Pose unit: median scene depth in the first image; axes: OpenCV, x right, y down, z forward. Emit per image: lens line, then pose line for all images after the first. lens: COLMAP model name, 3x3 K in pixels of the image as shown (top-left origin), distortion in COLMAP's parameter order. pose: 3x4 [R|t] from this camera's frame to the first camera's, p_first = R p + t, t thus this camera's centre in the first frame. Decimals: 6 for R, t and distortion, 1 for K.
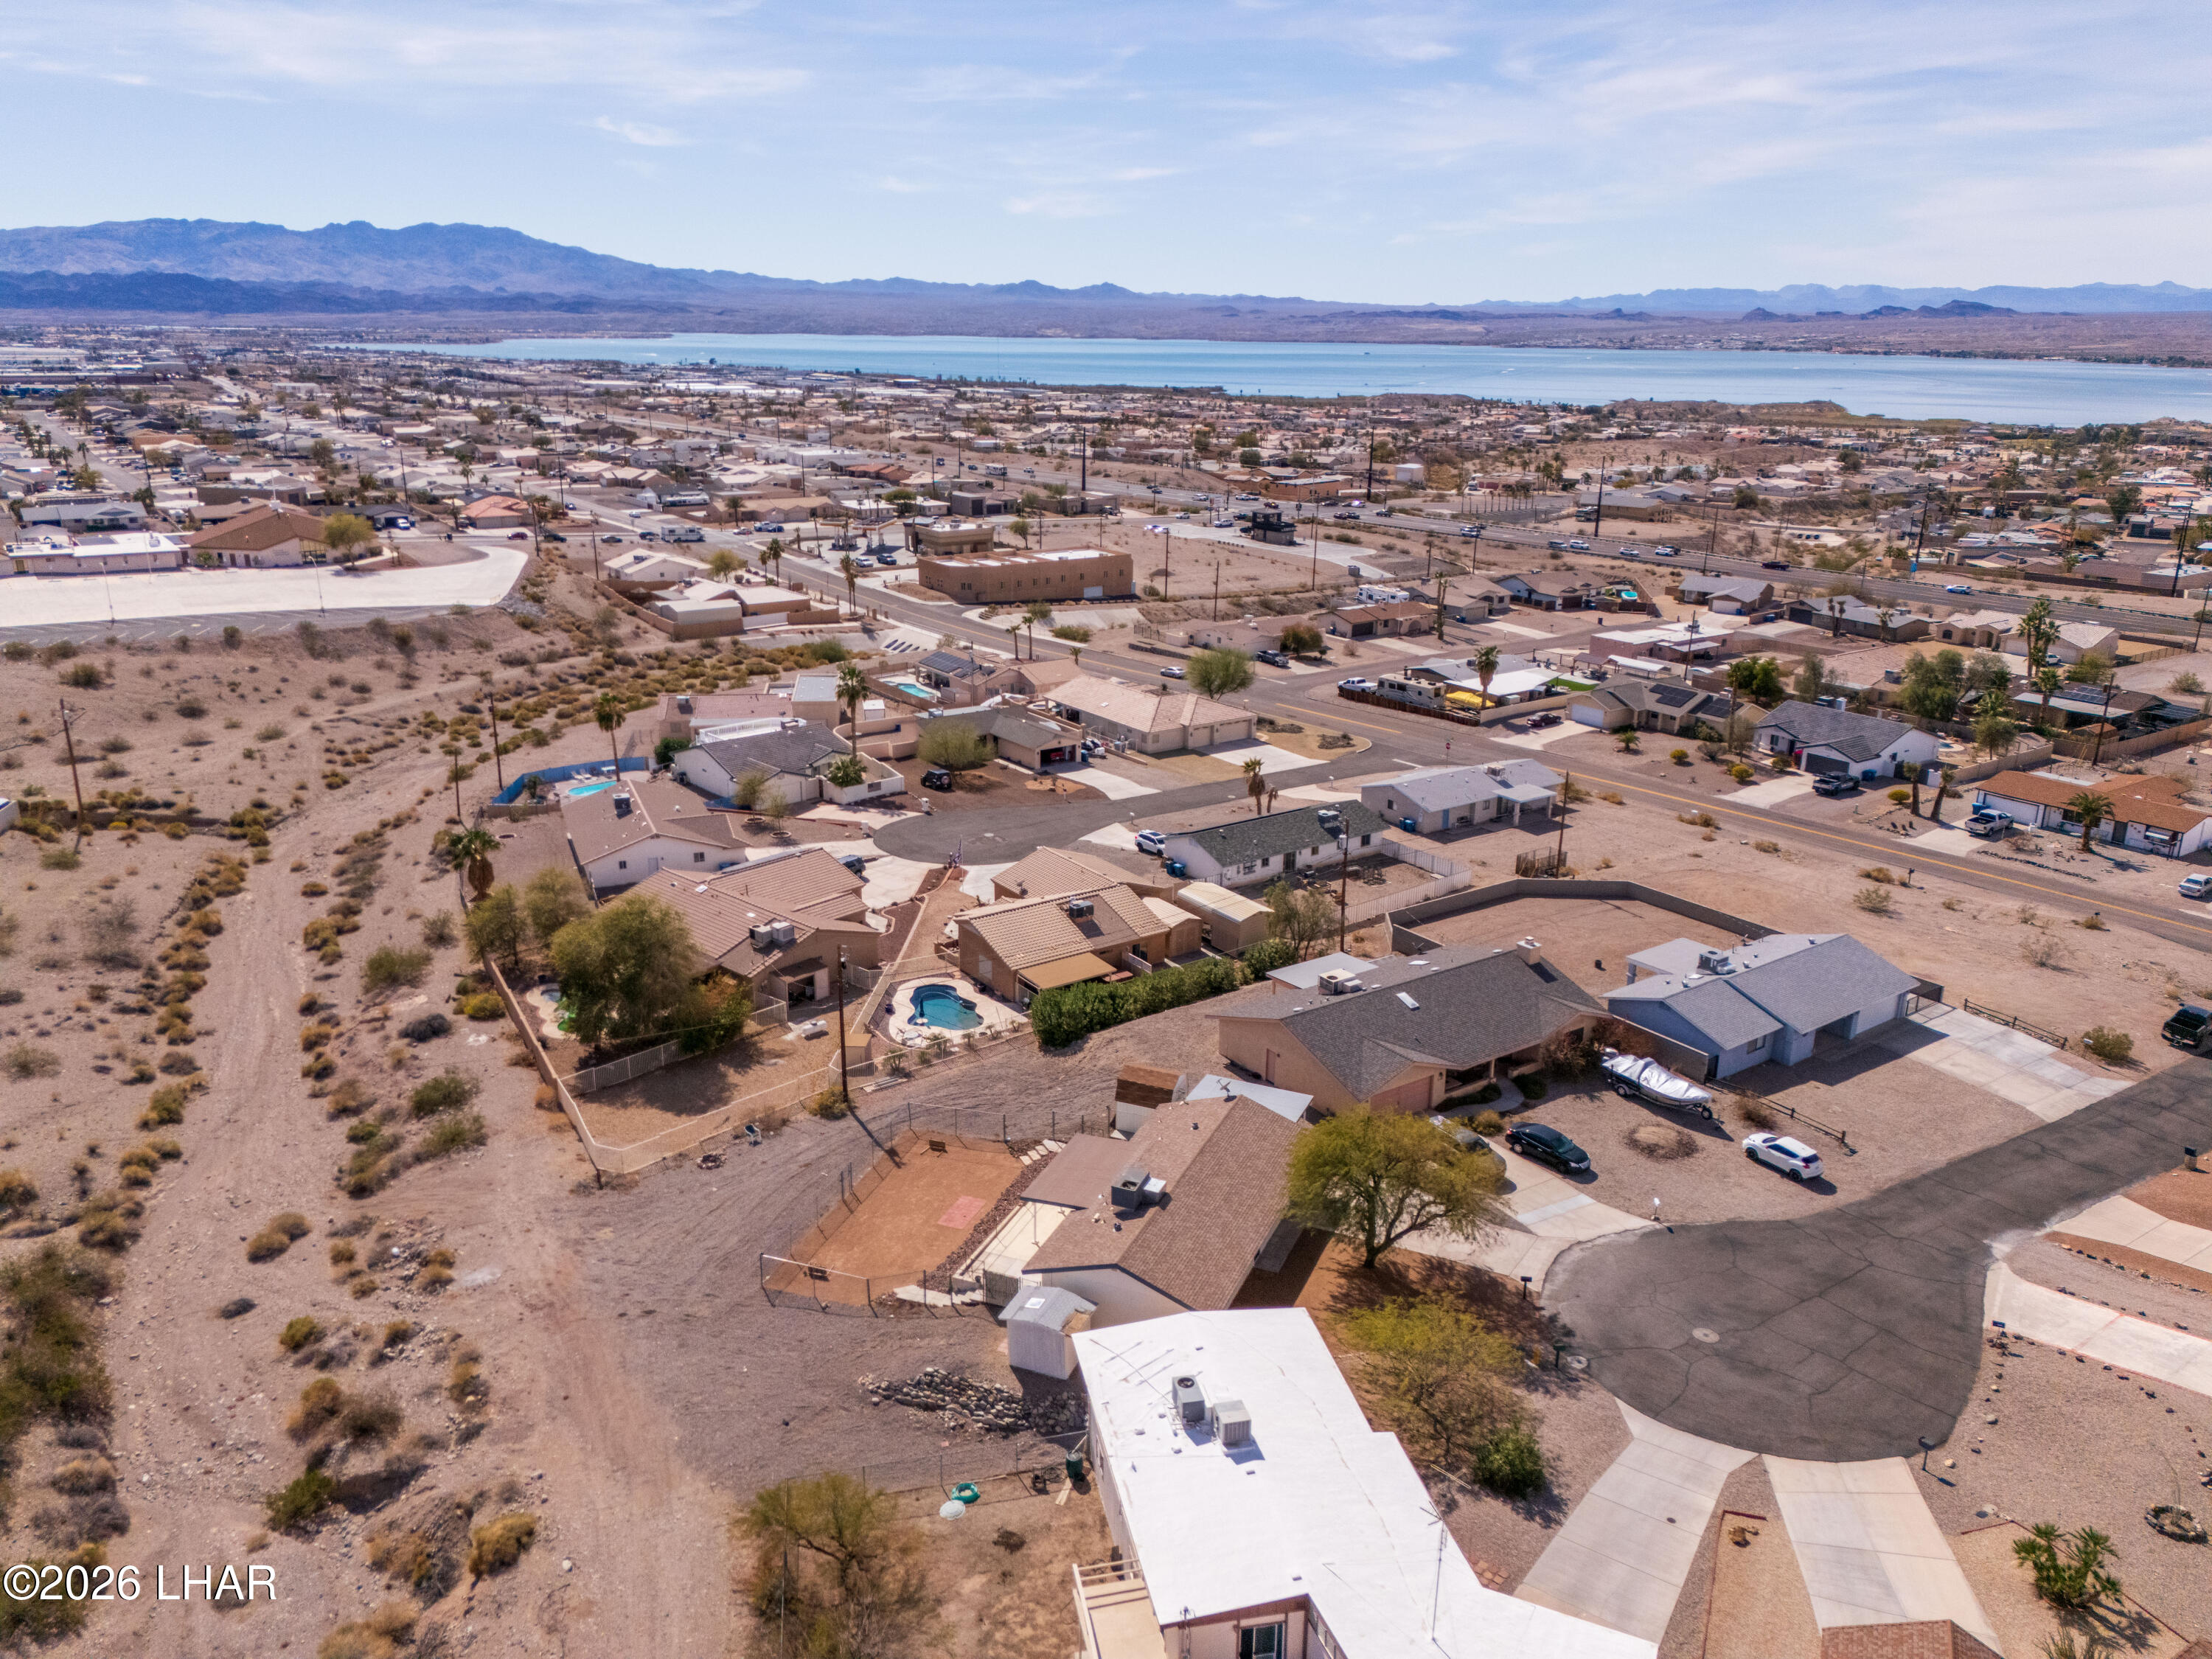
lens RADIAL K [[1605.0, 0, 1100.3], [0, 1605.0, 842.0], [0, 0, 1]] dist [0.089052, -0.088792]
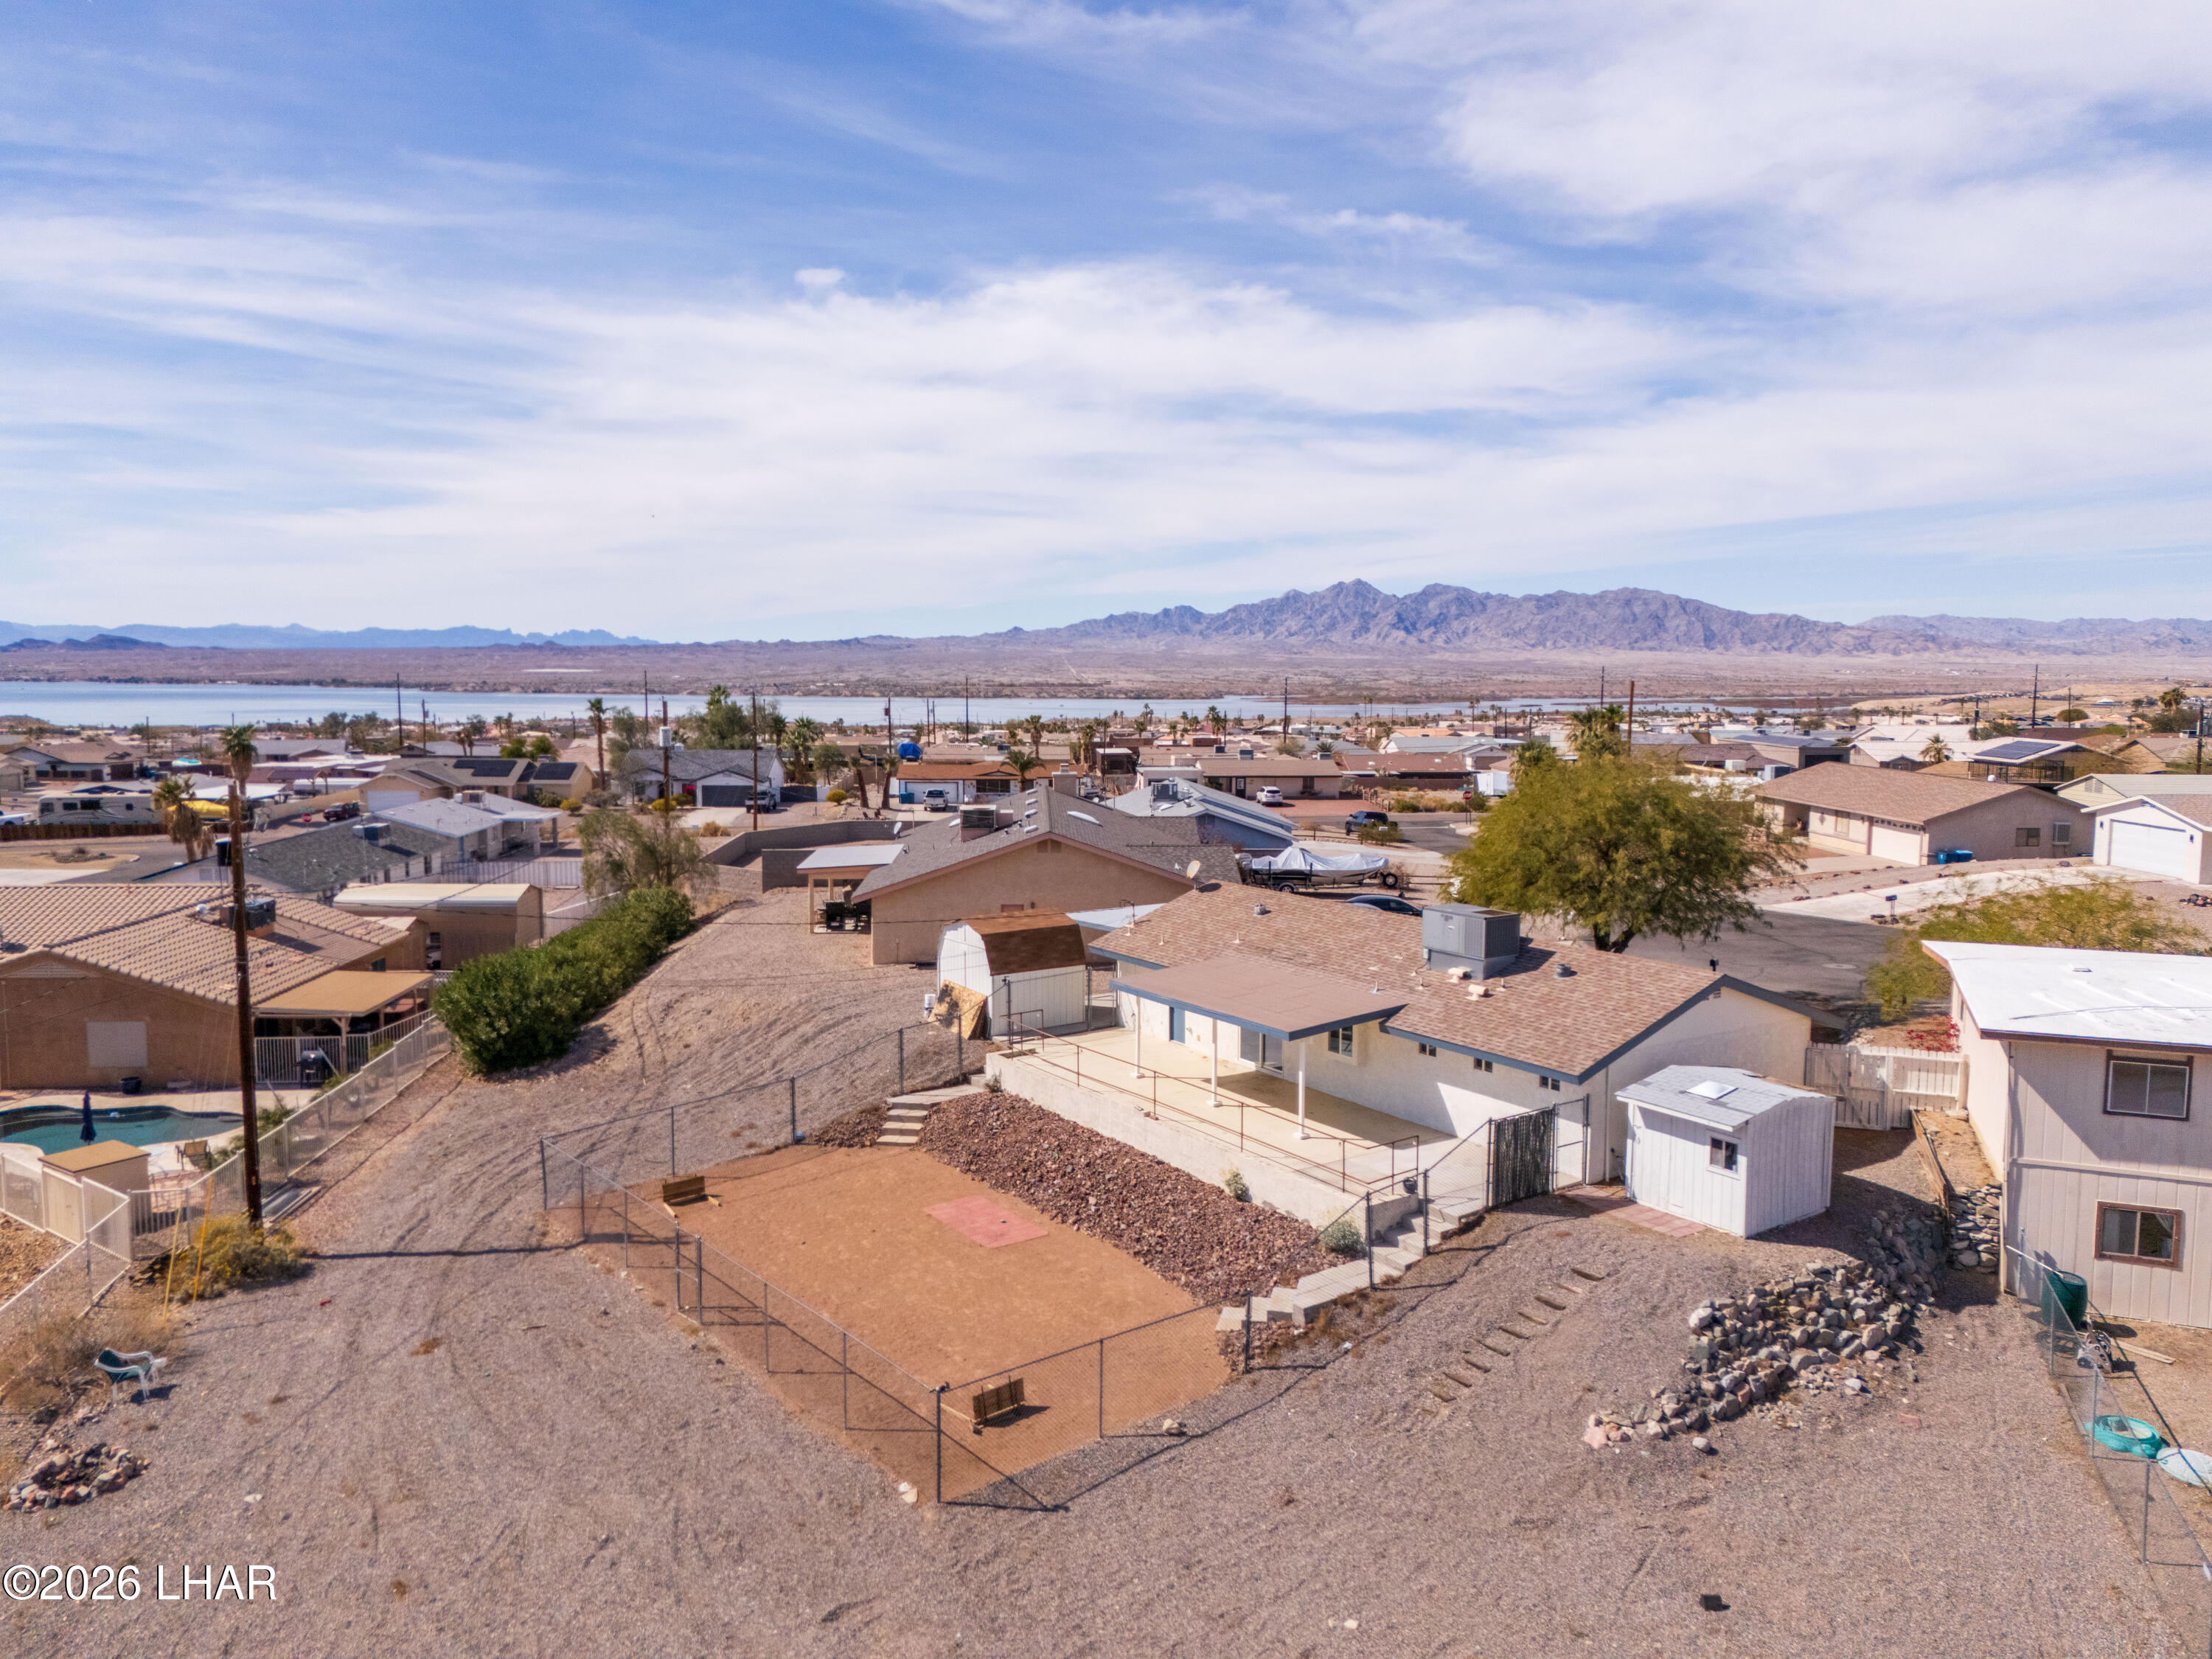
lens RADIAL K [[1610.4, 0, 1100.0], [0, 1610.4, 845.5], [0, 0, 1]] dist [0.085148, -0.076894]
pose [[0.536336, -0.103272, 0.837662, -0.251240], [0.262461, 0.963685, -0.049239, 0.099571], [-0.802158, 0.246263, 0.543965, 0.438716]]
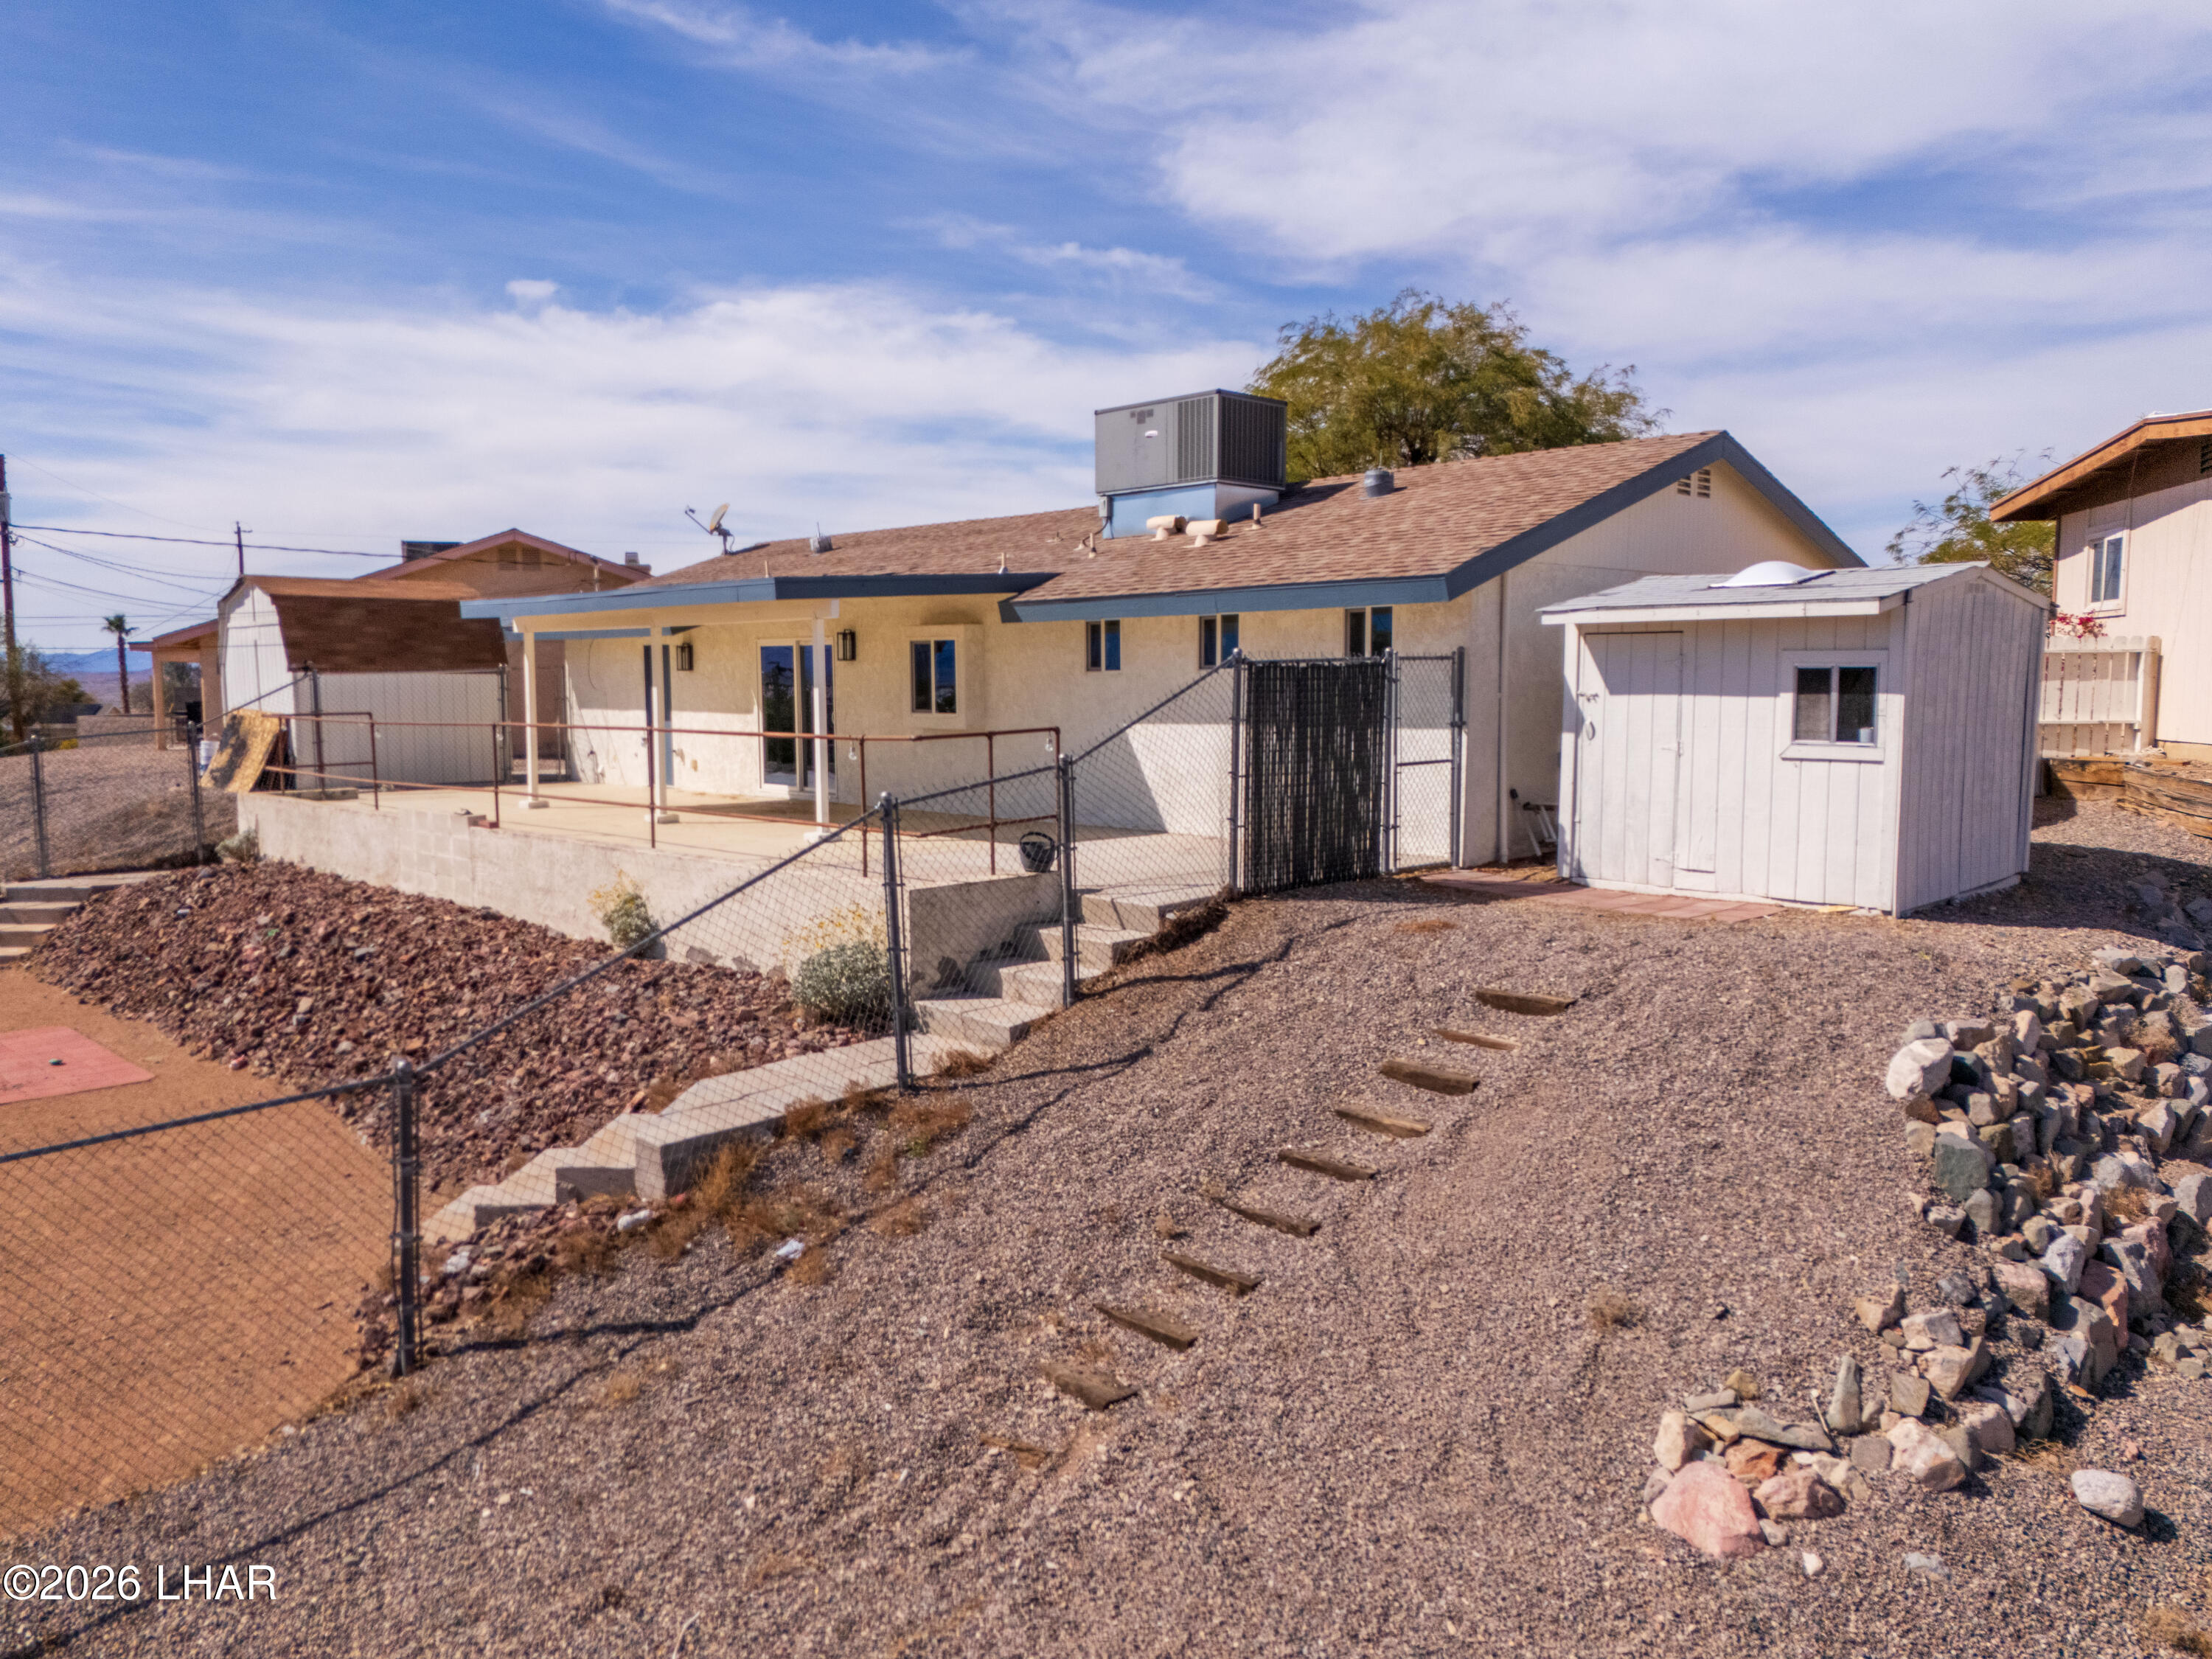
lens RADIAL K [[1615.5, 0, 1097.3], [0, 1615.5, 881.6], [0, 0, 1]] dist [0.094629, -0.086900]
pose [[0.393460, -0.122296, 0.911171, -0.119170], [0.290969, 0.956728, 0.002765, 0.148286], [-0.872082, 0.264035, 0.412019, 0.501635]]
